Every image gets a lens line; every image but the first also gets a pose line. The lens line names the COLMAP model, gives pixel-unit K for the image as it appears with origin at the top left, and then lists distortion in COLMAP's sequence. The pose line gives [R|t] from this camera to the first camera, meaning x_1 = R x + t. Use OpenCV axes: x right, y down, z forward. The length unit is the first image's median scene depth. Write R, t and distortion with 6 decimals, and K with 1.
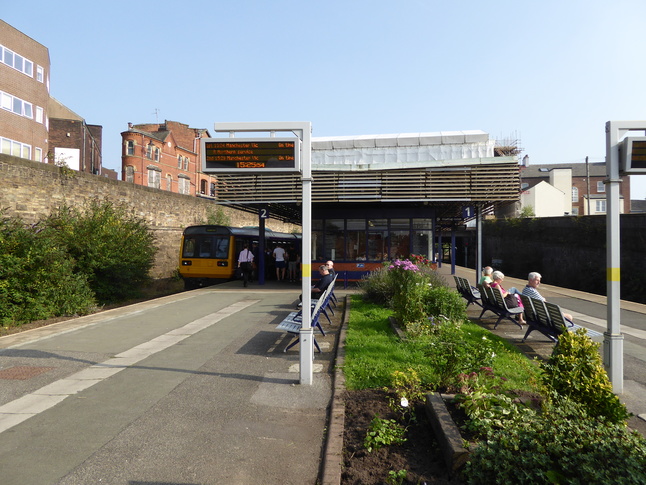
lens RADIAL K [[469.7, 0, 324.0], [0, 469.7, 244.3], [0, 0, 1]] dist [-0.024613, 0.014620]
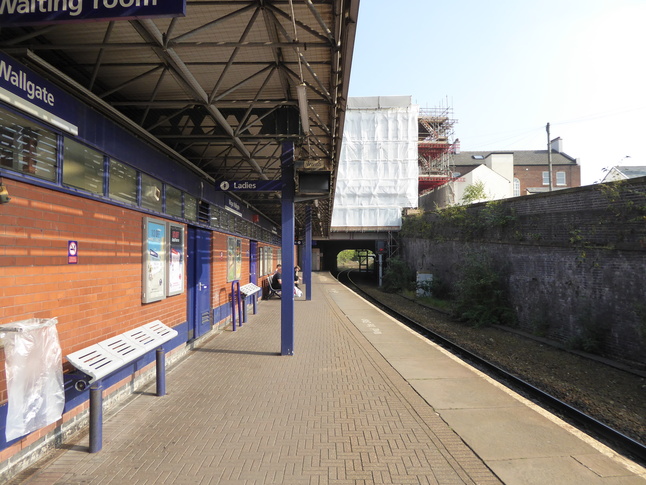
lens RADIAL K [[469.7, 0, 320.4], [0, 469.7, 240.0], [0, 0, 1]] dist [-0.024613, 0.014620]
pose [[0.989663, 0.002341, 0.143395, 0.127228], [0.001264, 0.999686, -0.025046, 0.002232], [-0.143409, 0.024968, 0.989349, 0.357359]]
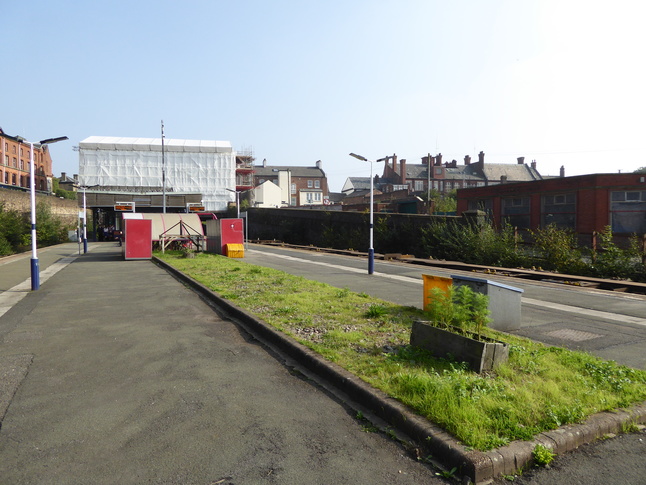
lens RADIAL K [[469.7, 0, 326.5], [0, 469.7, 230.8], [0, 0, 1]] dist [-0.024613, 0.014620]
pose [[0.894471, -0.011063, 0.446989, -0.048281], [0.003387, 0.999833, 0.017967, -0.000026], [-0.447113, -0.014557, 0.894359, -0.509572]]
